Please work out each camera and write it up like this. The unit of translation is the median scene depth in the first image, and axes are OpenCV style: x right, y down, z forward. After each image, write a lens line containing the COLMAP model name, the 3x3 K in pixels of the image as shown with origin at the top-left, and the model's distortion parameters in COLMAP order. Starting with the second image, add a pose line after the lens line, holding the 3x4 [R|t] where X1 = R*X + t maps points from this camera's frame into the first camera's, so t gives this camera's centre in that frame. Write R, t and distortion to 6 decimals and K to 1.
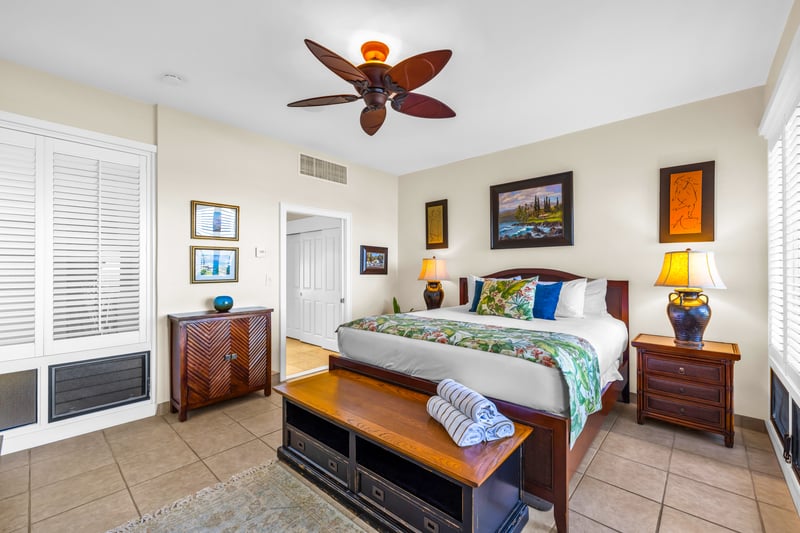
lens RADIAL K [[334.5, 0, 405.1], [0, 334.5, 271.0], [0, 0, 1]] dist [-0.001663, 0.000284]
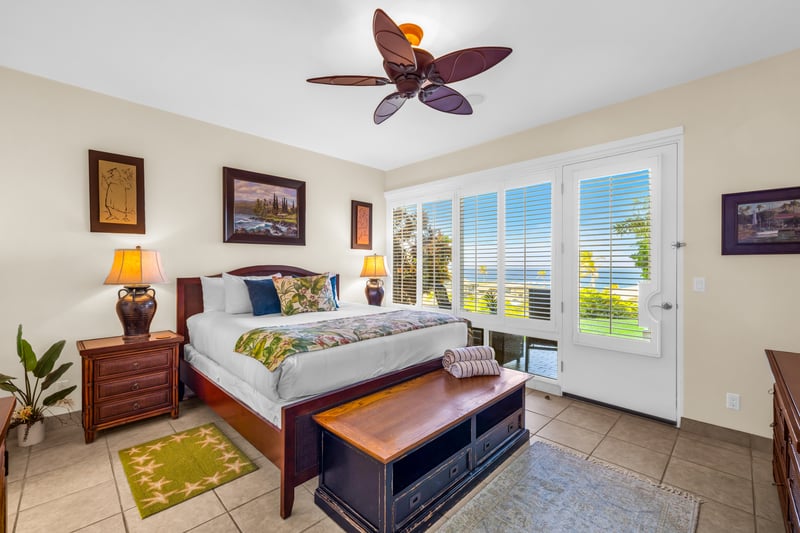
lens RADIAL K [[334.5, 0, 403.9], [0, 334.5, 263.4], [0, 0, 1]] dist [-0.001663, 0.000284]
pose [[0.057848, 0.006530, 0.998304, -0.606266], [0.005905, 0.999959, -0.006883, -0.004113], [-0.998308, 0.006293, 0.057807, 0.554698]]
